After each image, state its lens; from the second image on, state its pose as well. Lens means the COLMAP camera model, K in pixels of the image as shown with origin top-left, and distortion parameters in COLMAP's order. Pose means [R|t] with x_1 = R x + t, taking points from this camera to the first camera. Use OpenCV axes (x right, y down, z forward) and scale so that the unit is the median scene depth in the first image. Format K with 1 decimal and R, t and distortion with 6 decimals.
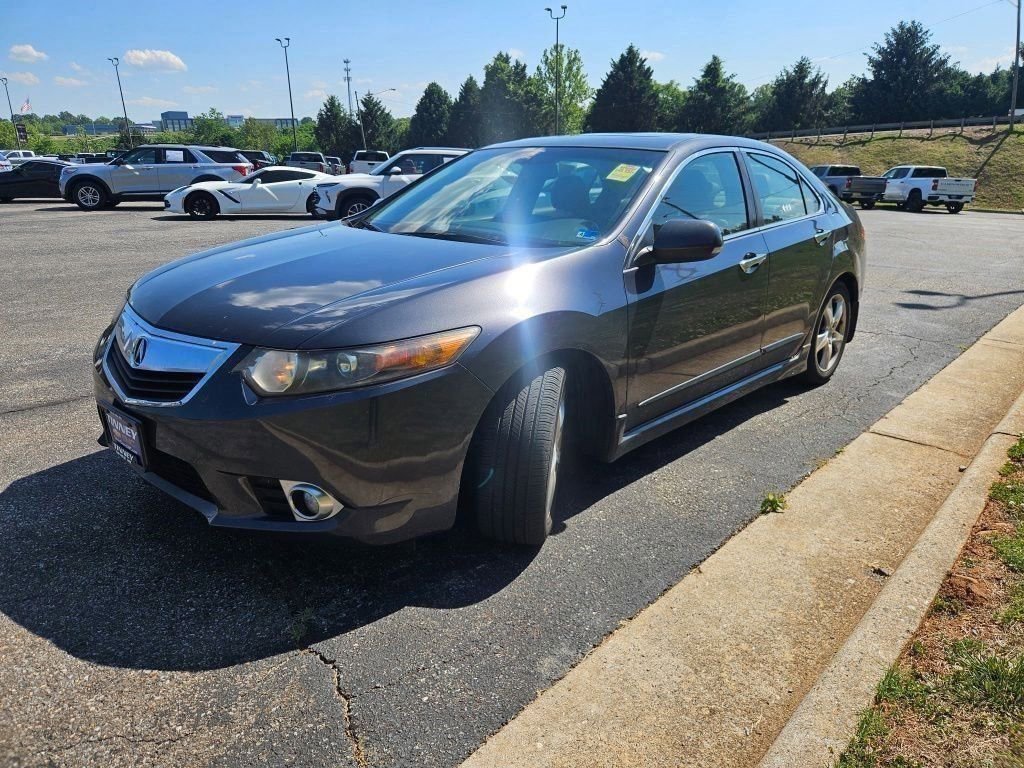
lens RADIAL K [[832.5, 0, 506.0], [0, 832.5, 382.1], [0, 0, 1]] dist [0.037953, -0.040700]
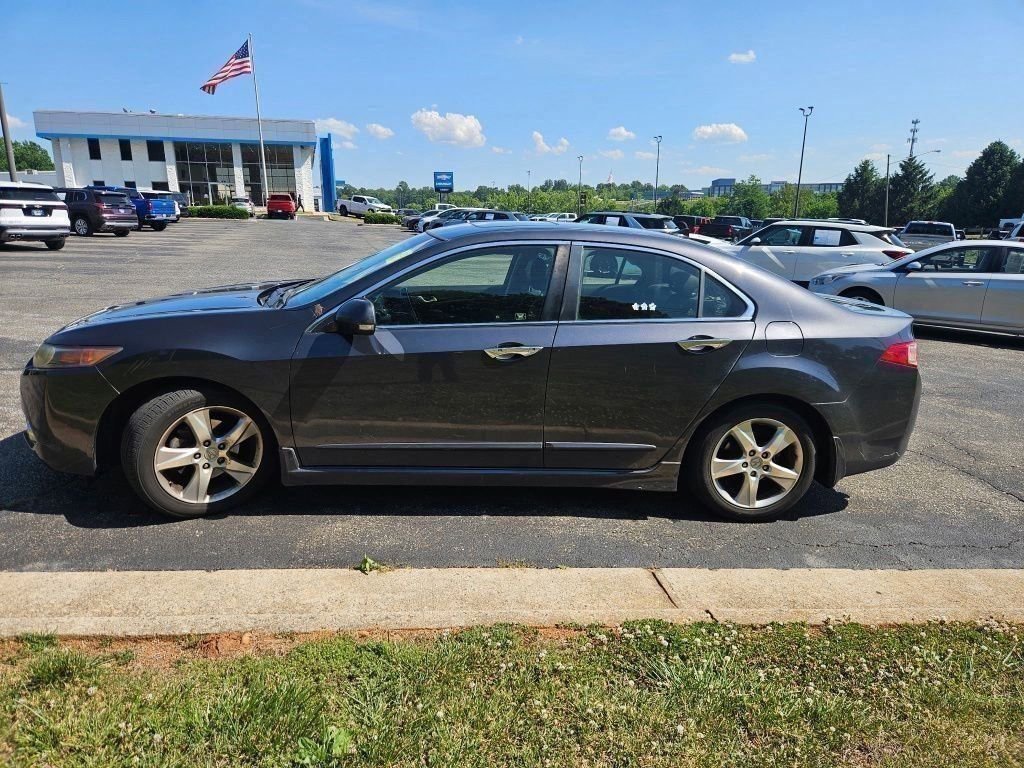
lens RADIAL K [[847.4, 0, 488.5], [0, 847.4, 385.5], [0, 0, 1]] dist [-0.004002, -0.001779]
pose [[0.662603, 0.165723, -0.730406, 0.251186], [-0.210465, 0.977117, 0.030773, -0.031813], [0.718792, 0.133334, 0.682320, 0.071543]]
